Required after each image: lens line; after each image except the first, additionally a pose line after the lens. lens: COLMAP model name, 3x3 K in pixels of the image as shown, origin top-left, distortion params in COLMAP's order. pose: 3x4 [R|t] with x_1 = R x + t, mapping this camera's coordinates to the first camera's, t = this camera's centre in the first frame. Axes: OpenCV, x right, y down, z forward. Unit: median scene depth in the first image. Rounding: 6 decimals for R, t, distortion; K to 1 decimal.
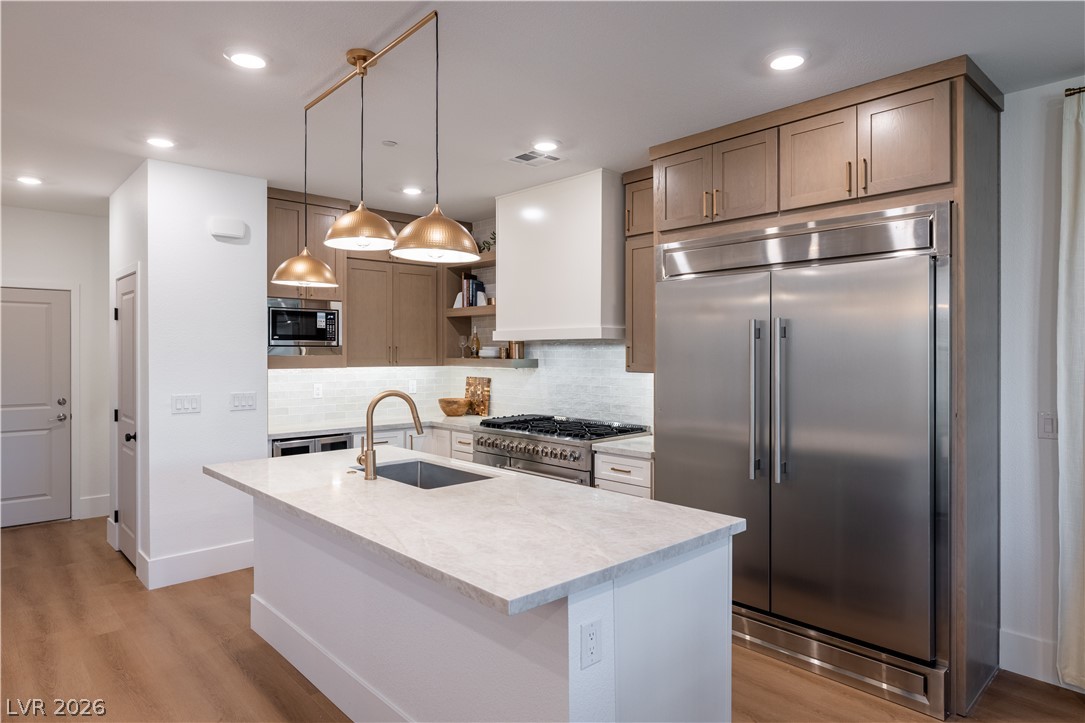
lens RADIAL K [[642.5, 0, 542.5], [0, 642.5, 361.5], [0, 0, 1]] dist [-0.007057, -0.000906]
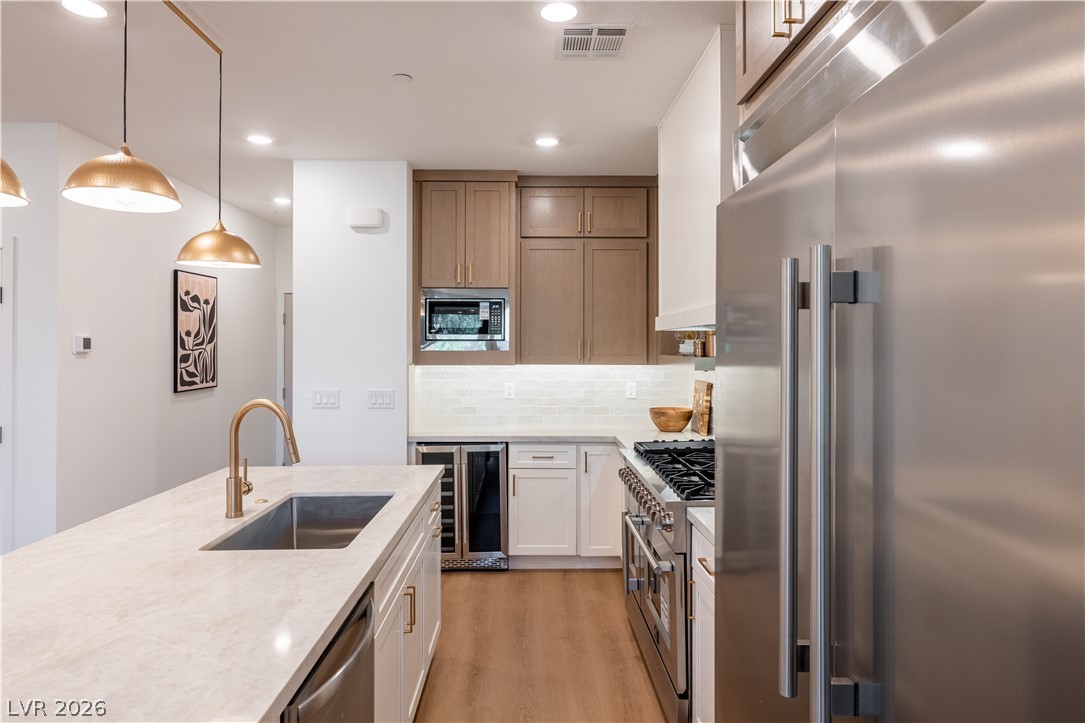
lens RADIAL K [[636.5, 0, 539.3], [0, 636.5, 339.4], [0, 0, 1]] dist [0.000017, -0.000116]
pose [[0.747422, -0.007409, -0.664309, 0.290004], [-0.010591, 0.999678, -0.023065, -0.005576], [0.664265, 0.024275, 0.747102, 0.396000]]
